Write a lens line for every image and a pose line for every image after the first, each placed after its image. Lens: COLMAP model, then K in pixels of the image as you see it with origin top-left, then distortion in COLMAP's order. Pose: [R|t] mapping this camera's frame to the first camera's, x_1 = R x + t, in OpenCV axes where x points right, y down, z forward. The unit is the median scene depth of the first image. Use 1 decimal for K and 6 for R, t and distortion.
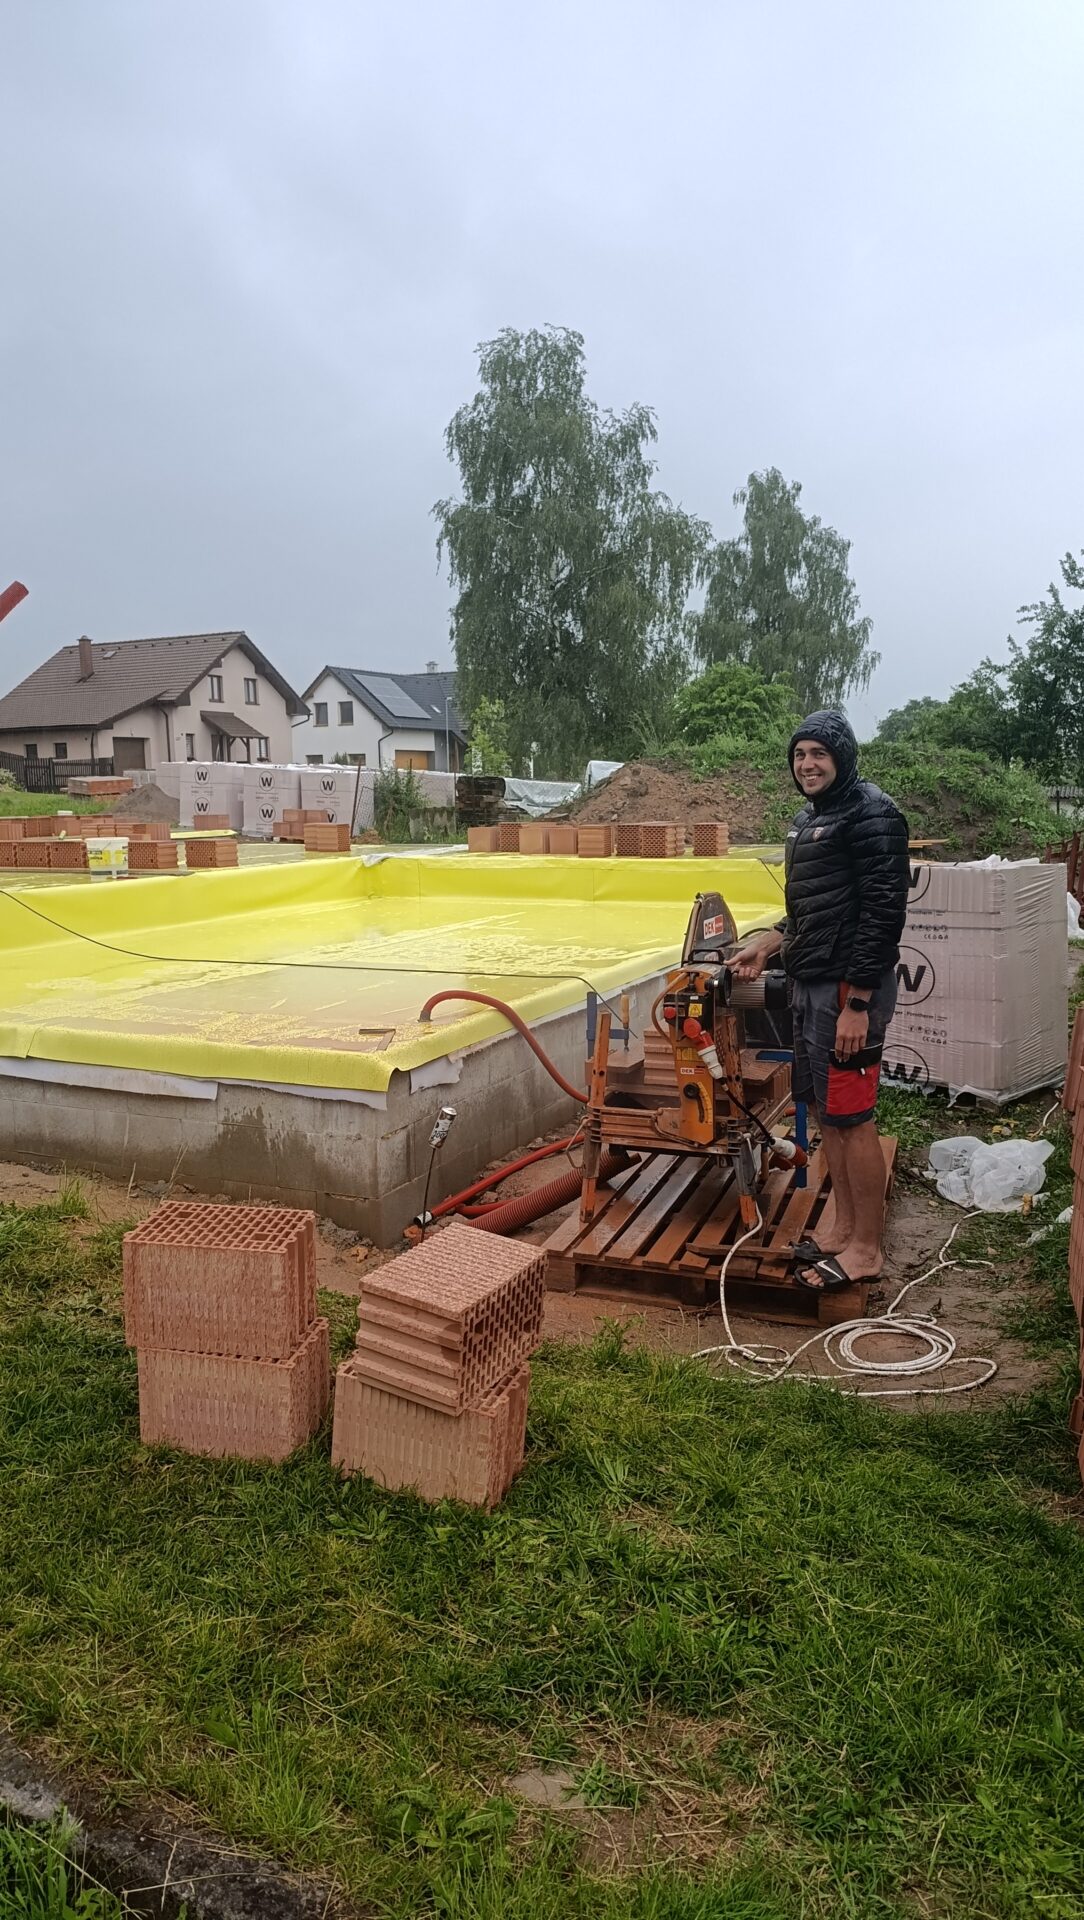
lens RADIAL K [[1329.4, 0, 539.2], [0, 1329.4, 1036.7], [0, 0, 1]] dist [0.001368, -0.039598]
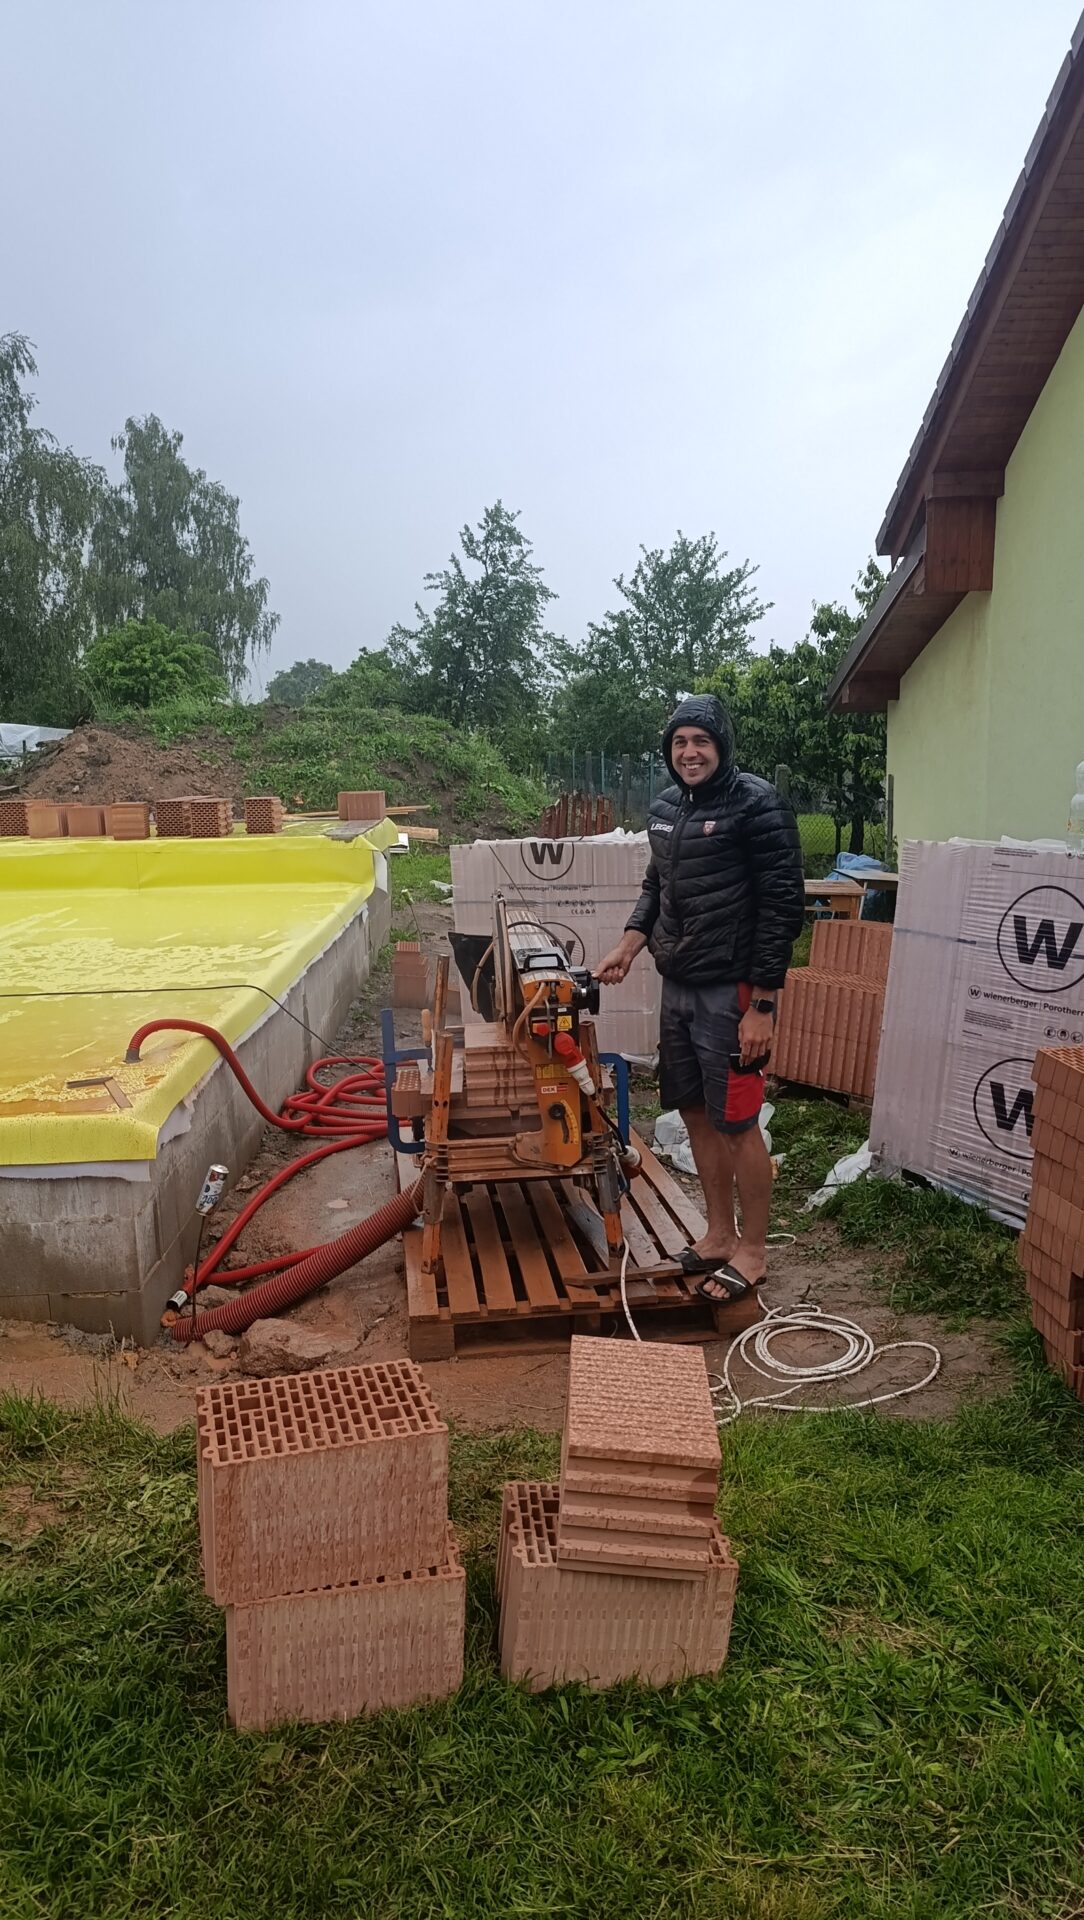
lens RADIAL K [[1301.8, 0, 572.3], [0, 1301.8, 1051.4], [0, 0, 1]] dist [0.037435, -0.095913]
pose [[0.888862, -0.109681, 0.444853, -0.058759], [0.090576, 0.993827, 0.064054, -0.012284], [-0.449133, -0.016642, 0.893310, 0.042311]]
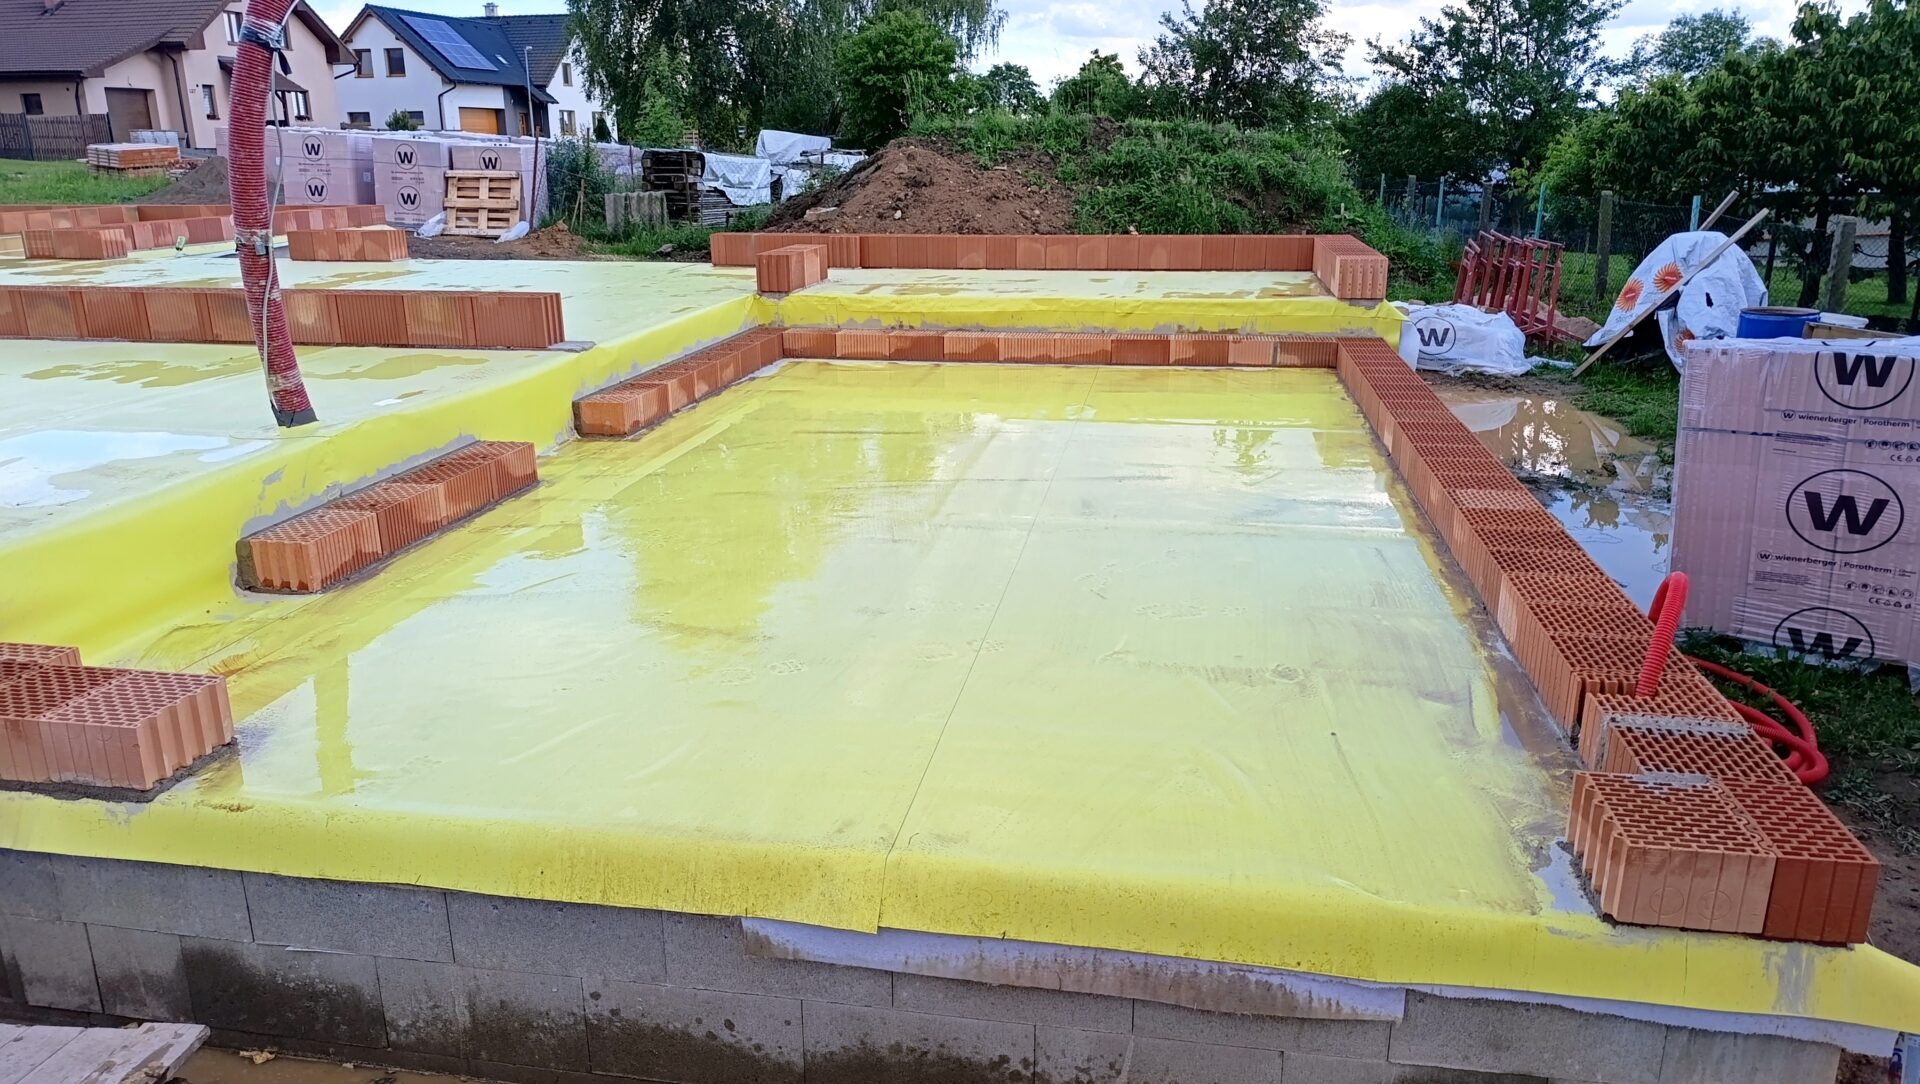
lens RADIAL K [[1302.1, 0, 960.1], [0, 1302.1, 583.8], [0, 0, 1]] dist [0.082286, -0.116788]
pose [[0.963891, -0.074168, 0.255759, -0.131907], [0.039767, 0.989752, 0.137149, -0.045294], [-0.263310, -0.122026, 0.956963, 0.168335]]
